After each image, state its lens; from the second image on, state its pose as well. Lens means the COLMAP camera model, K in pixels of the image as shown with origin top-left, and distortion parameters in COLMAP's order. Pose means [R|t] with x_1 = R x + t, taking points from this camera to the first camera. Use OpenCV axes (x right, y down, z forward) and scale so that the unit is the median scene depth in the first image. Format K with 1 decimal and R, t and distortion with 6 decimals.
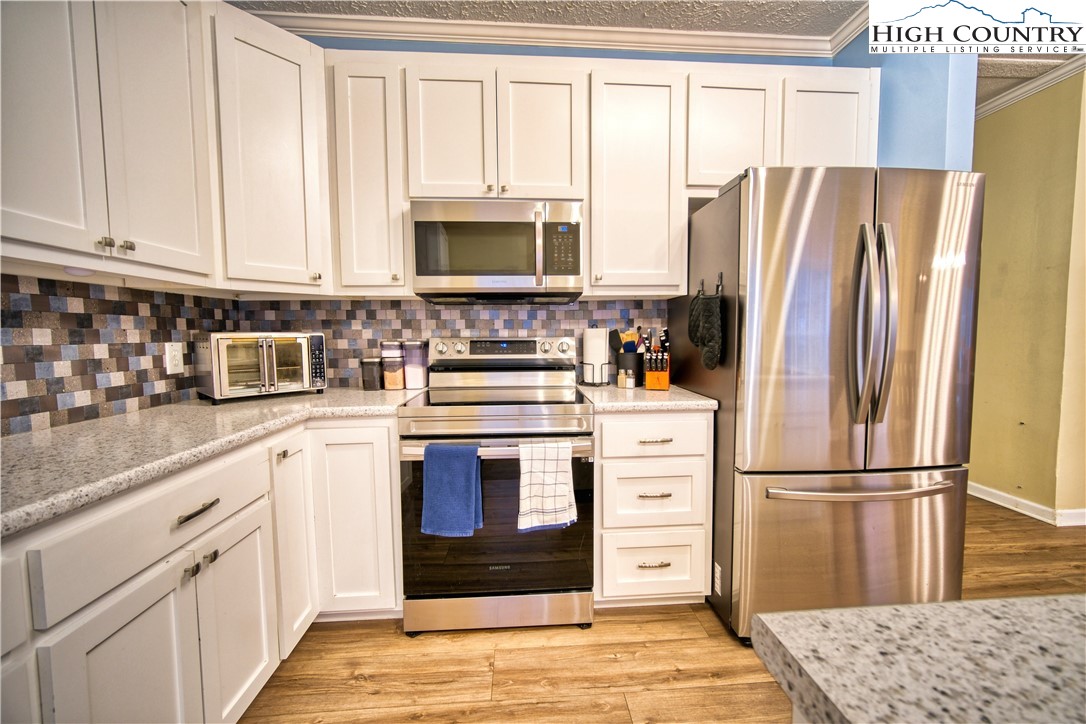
lens RADIAL K [[426.8, 0, 546.9], [0, 426.8, 361.1], [0, 0, 1]] dist [0.001676, 0.000118]
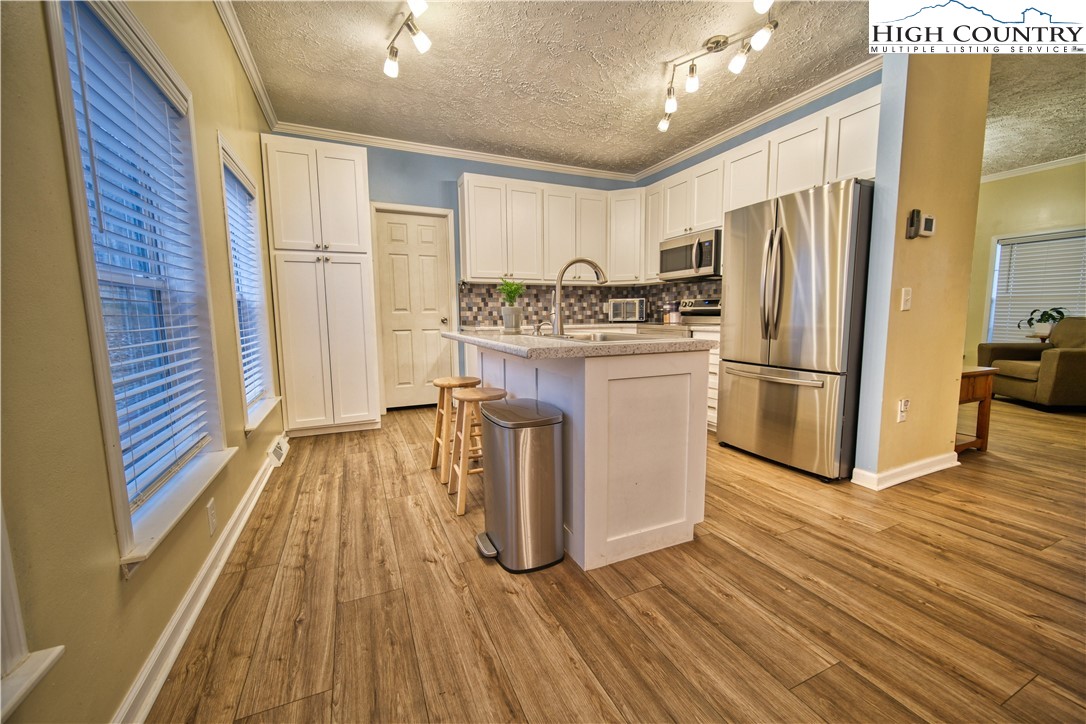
lens RADIAL K [[426.8, 0, 546.9], [0, 426.8, 361.1], [0, 0, 1]] dist [0.001676, 0.000118]
pose [[0.348209, 0.112064, -0.930694, 1.858048], [-0.050004, 0.993636, 0.100934, 0.085241], [0.936082, 0.011392, 0.351597, -0.464477]]
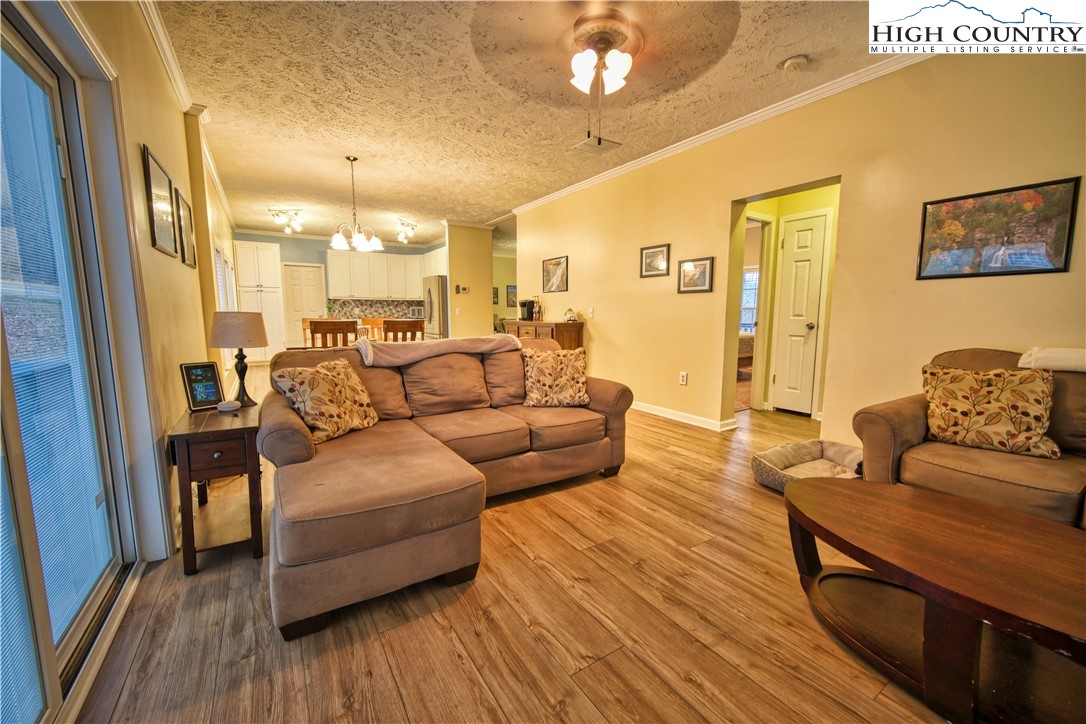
lens RADIAL K [[426.8, 0, 546.9], [0, 426.8, 361.1], [0, 0, 1]] dist [0.001676, 0.000118]
pose [[0.489717, 0.115294, -0.864225, 5.387068], [-0.060766, 0.993321, 0.098083, -0.012446], [0.869761, 0.004483, 0.493452, -0.308914]]
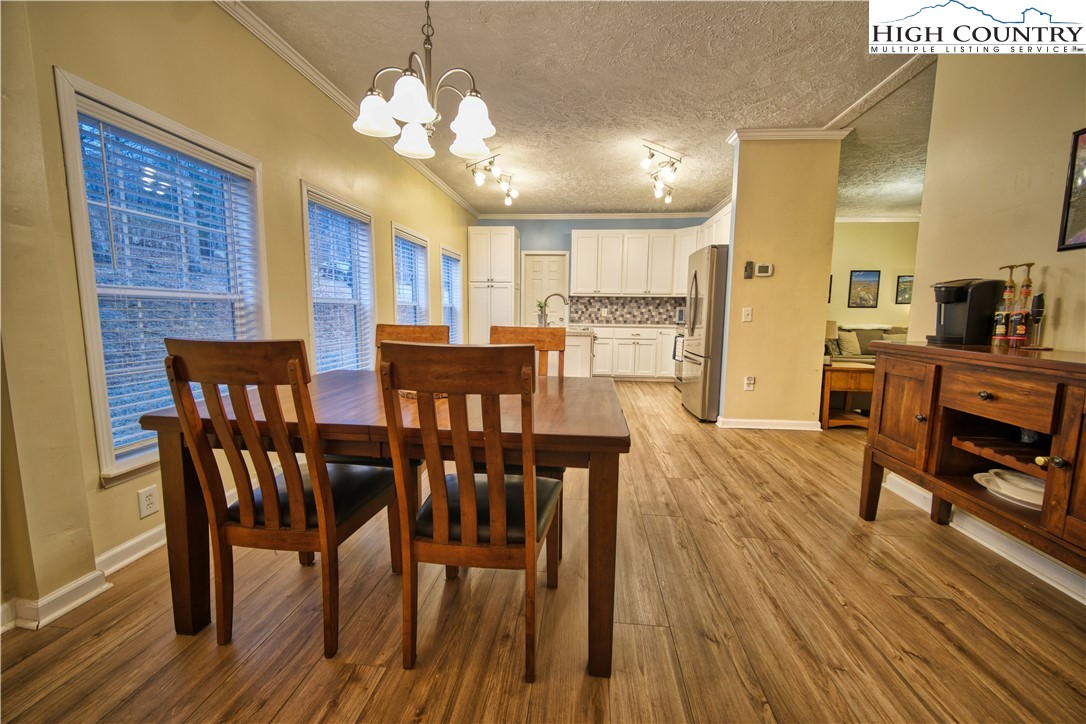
lens RADIAL K [[426.8, 0, 546.9], [0, 426.8, 361.1], [0, 0, 1]] dist [0.001676, 0.000118]
pose [[-0.170400, 0.124778, -0.977443, 3.394010], [-0.068113, 0.988086, 0.138011, -0.030115], [0.983018, 0.090093, -0.159870, 0.443361]]
